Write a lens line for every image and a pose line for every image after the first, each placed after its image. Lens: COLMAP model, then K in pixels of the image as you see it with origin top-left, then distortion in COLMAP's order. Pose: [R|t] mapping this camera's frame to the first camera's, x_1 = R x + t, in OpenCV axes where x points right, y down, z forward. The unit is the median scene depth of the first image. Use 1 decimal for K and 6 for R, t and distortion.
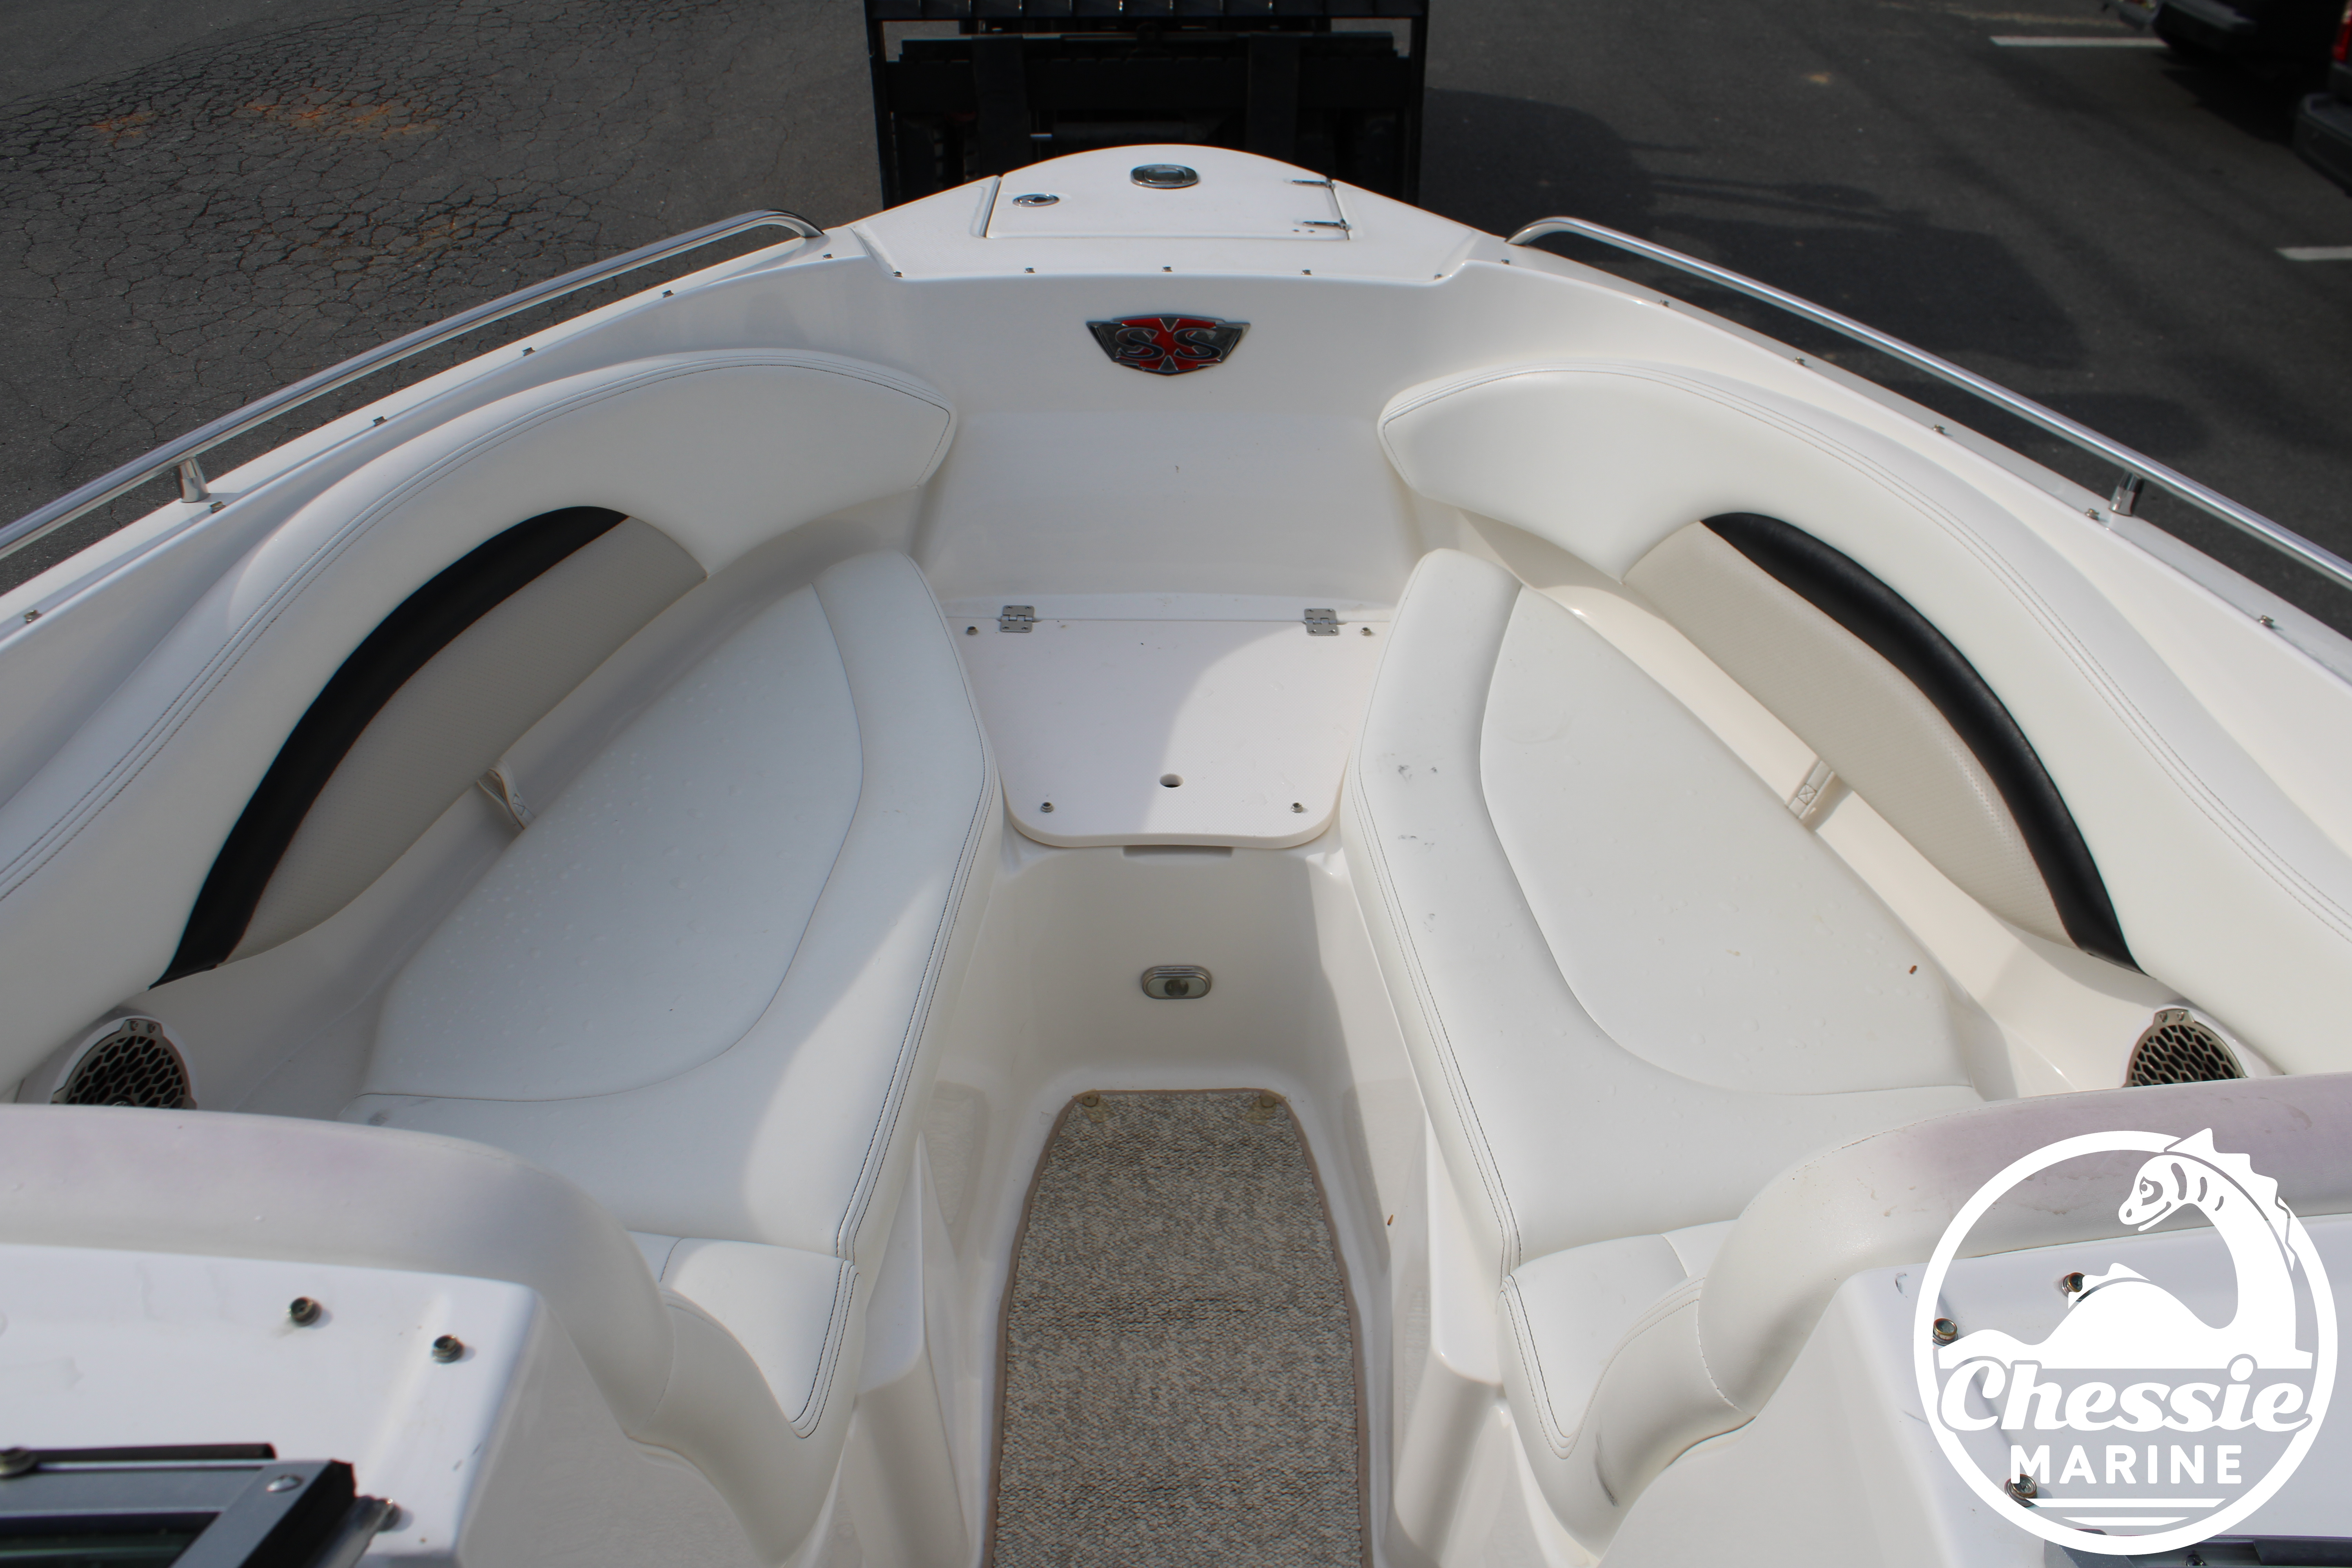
lens RADIAL K [[1968.5, 0, 1174.9], [0, 1968.5, 695.2], [0, 0, 1]] dist [-0.164377, 0.134547]
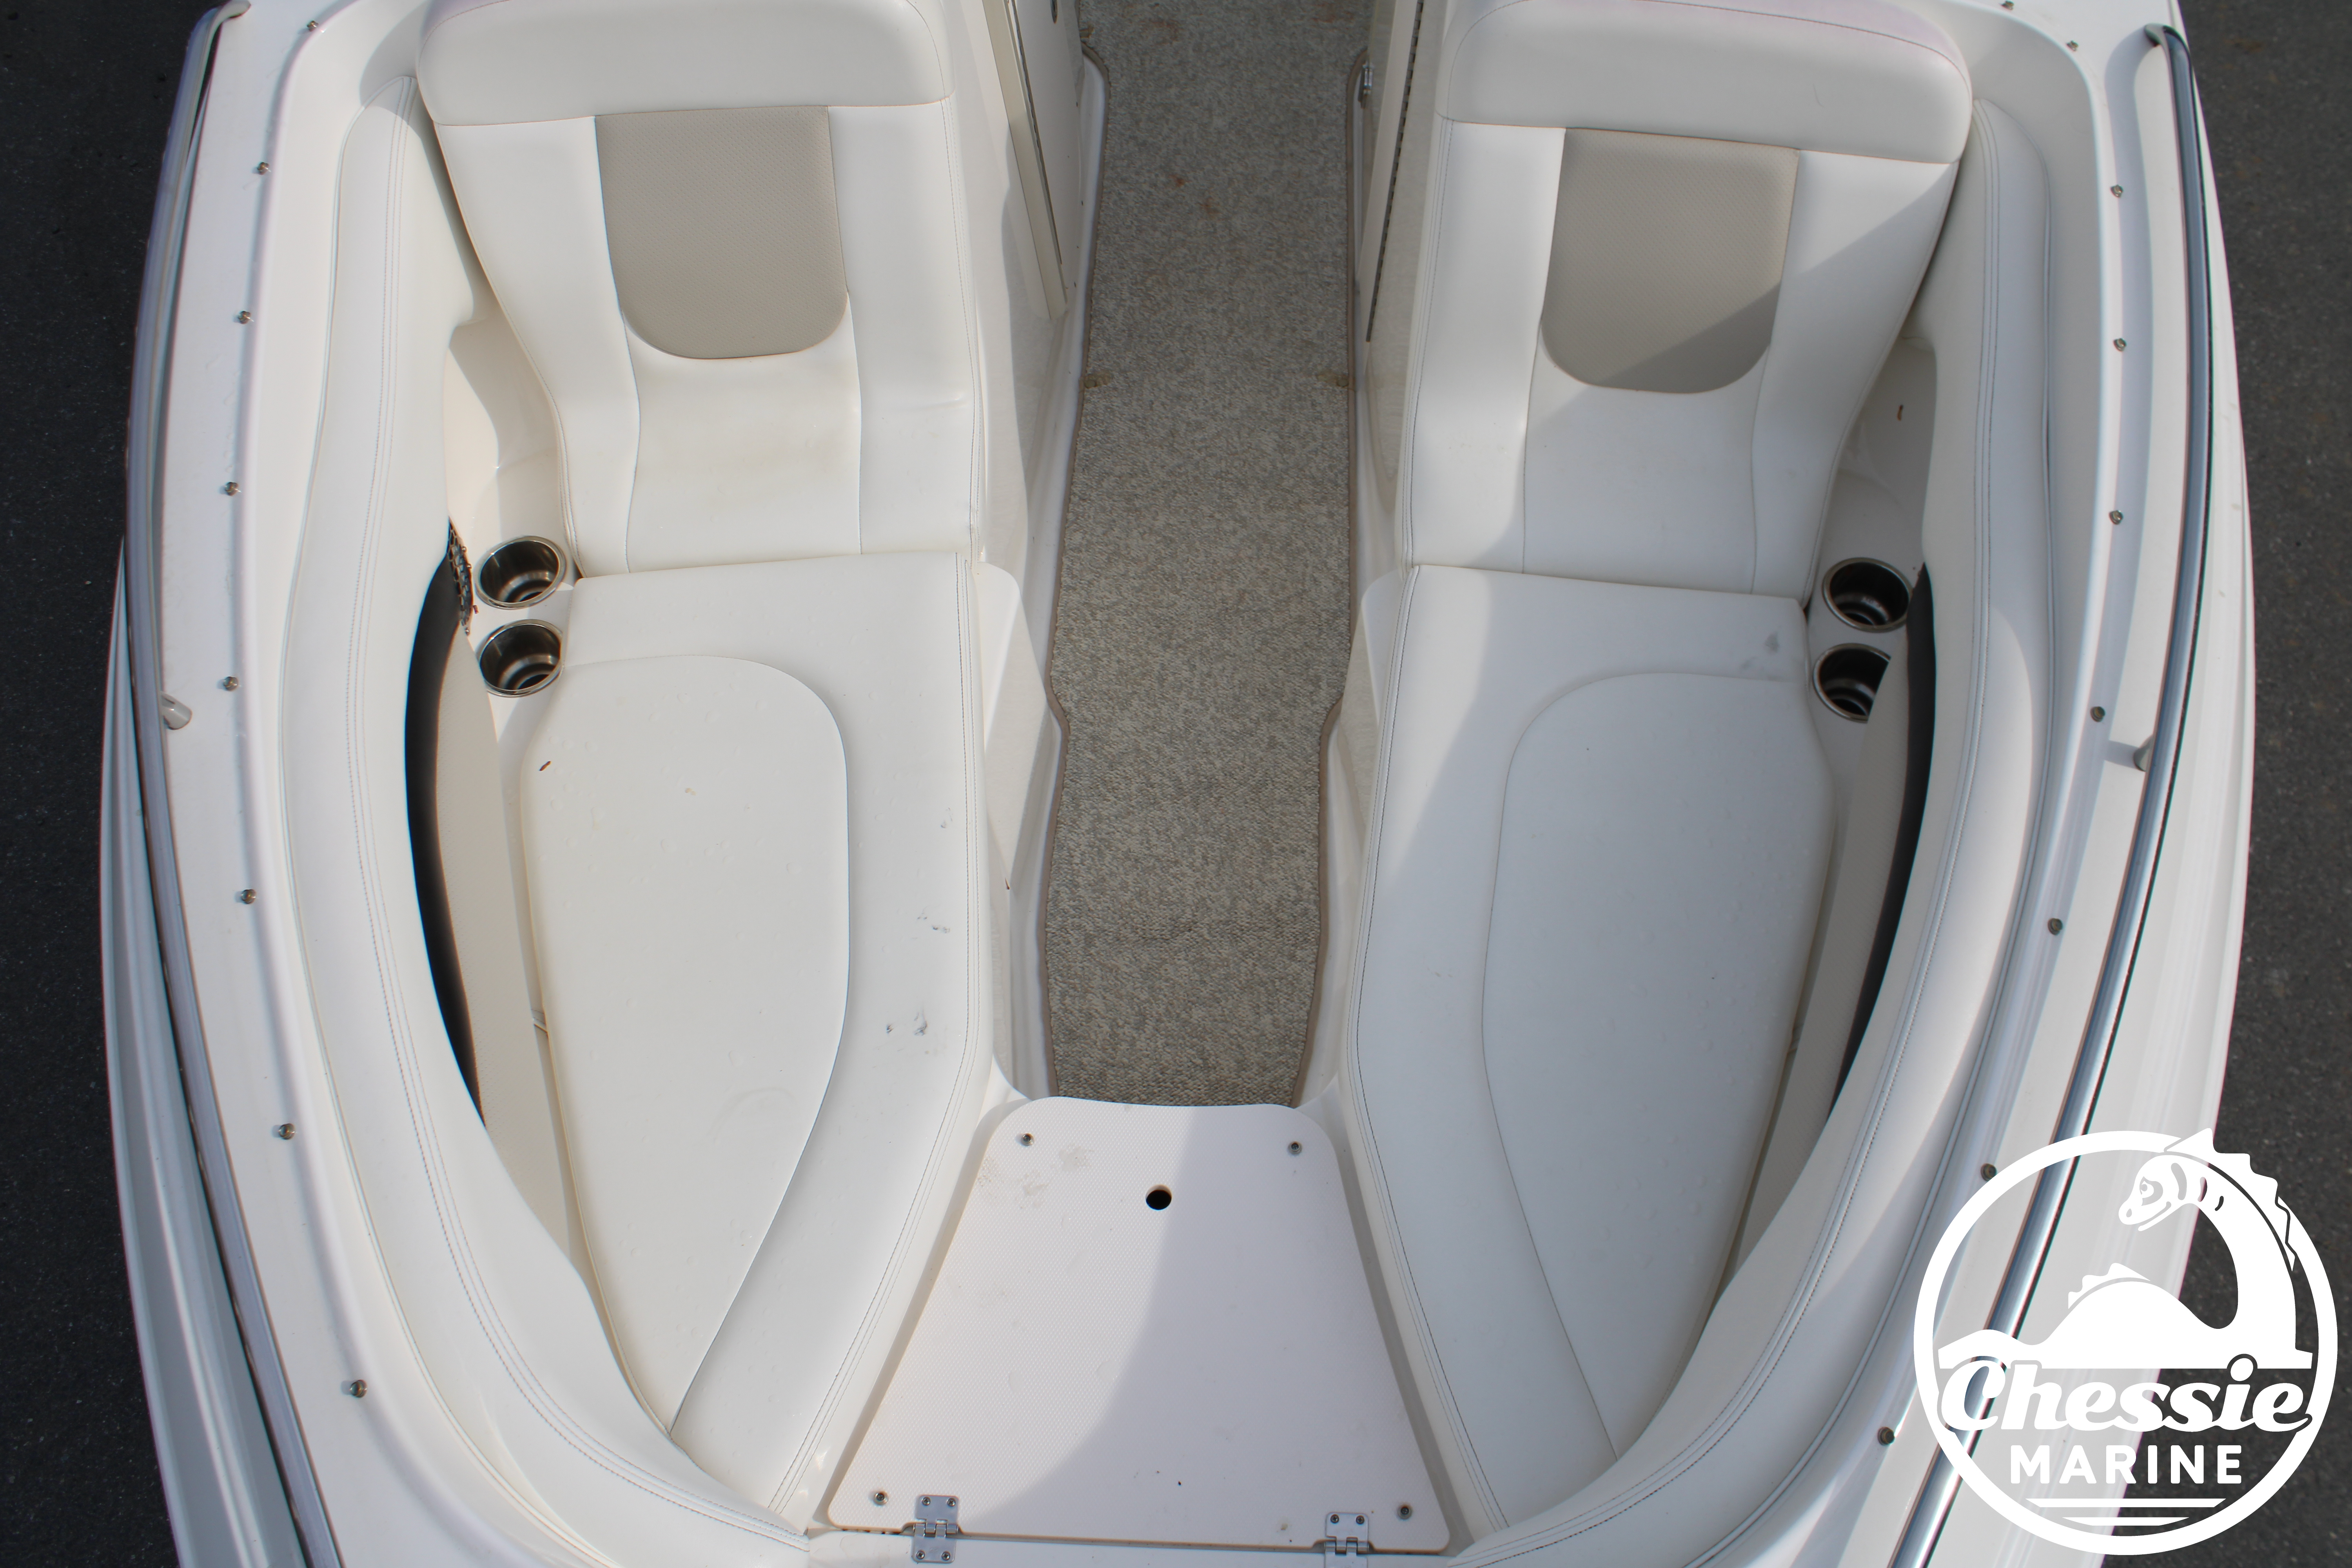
lens RADIAL K [[2021.4, 0, 1233.9], [0, 2021.4, 800.0], [0, 0, 1]] dist [-0.169739, 0.164608]
pose [[-0.999241, -0.031802, 0.022498, -0.058072], [0.023488, -0.031118, 0.999240, -0.981989], [-0.031078, 0.999010, 0.031842, 0.889445]]
